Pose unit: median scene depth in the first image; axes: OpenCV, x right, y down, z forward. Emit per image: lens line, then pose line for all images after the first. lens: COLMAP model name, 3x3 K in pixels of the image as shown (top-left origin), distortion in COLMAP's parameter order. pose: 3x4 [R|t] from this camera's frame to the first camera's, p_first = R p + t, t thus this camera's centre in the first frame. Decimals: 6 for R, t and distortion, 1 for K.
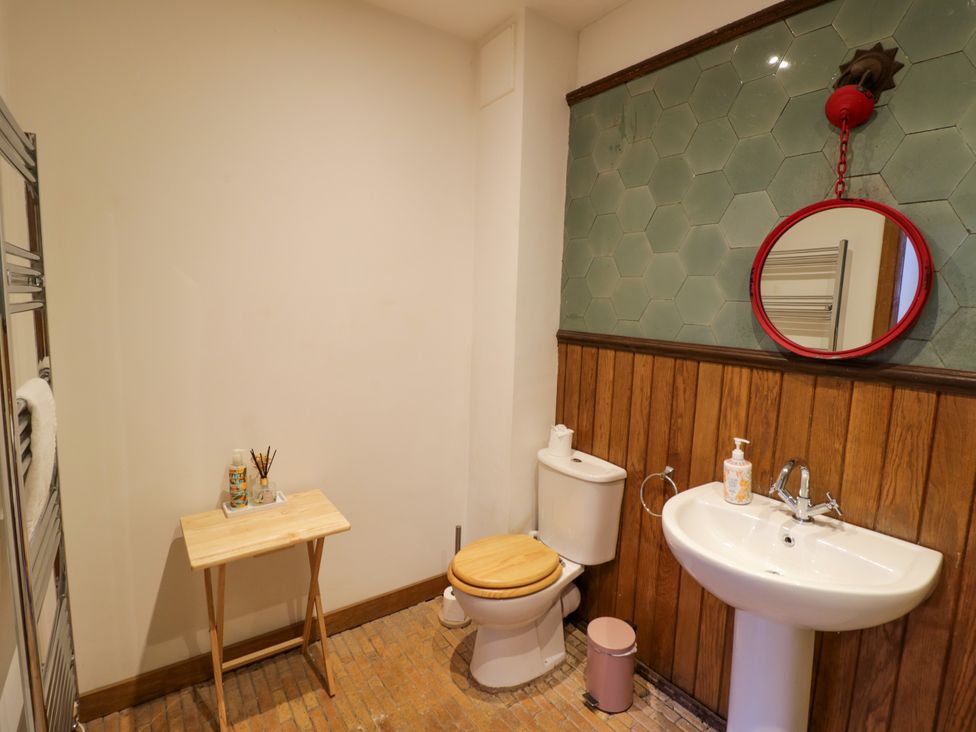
lens RADIAL K [[508.0, 0, 488.6], [0, 508.0, 356.2], [0, 0, 1]] dist [0.002440, -0.014470]
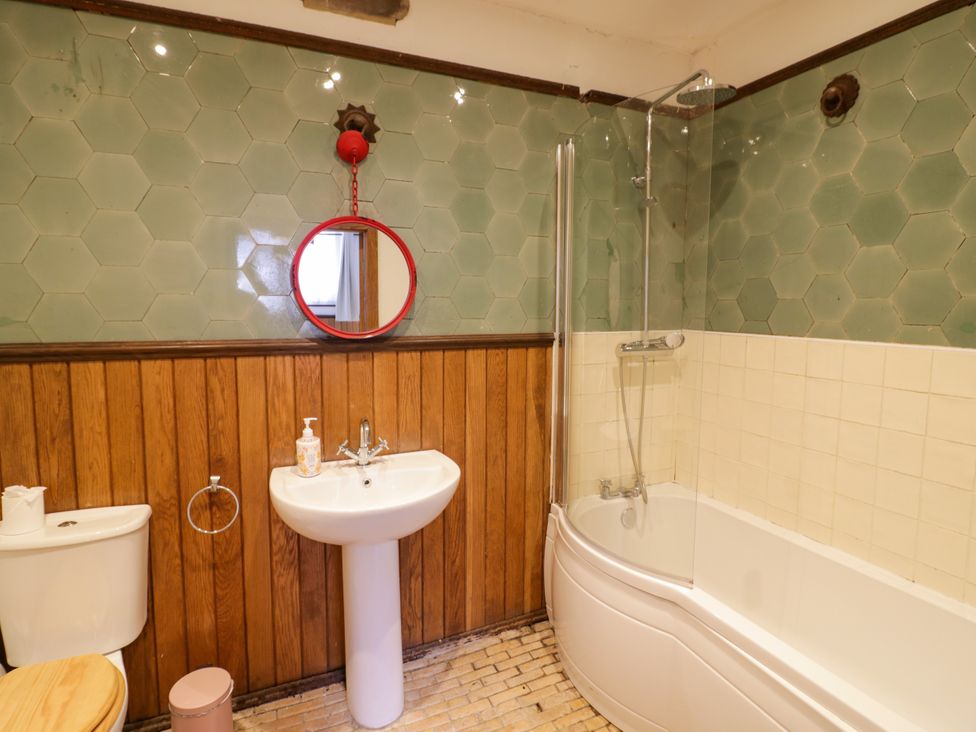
lens RADIAL K [[520.7, 0, 485.9], [0, 520.7, 358.9], [0, 0, 1]] dist [0.000574, -0.015146]
pose [[0.206959, -0.122745, 0.970619, -0.445445], [0.115822, 0.988196, 0.100271, -0.030480], [-0.971470, 0.091667, 0.218732, 0.306876]]
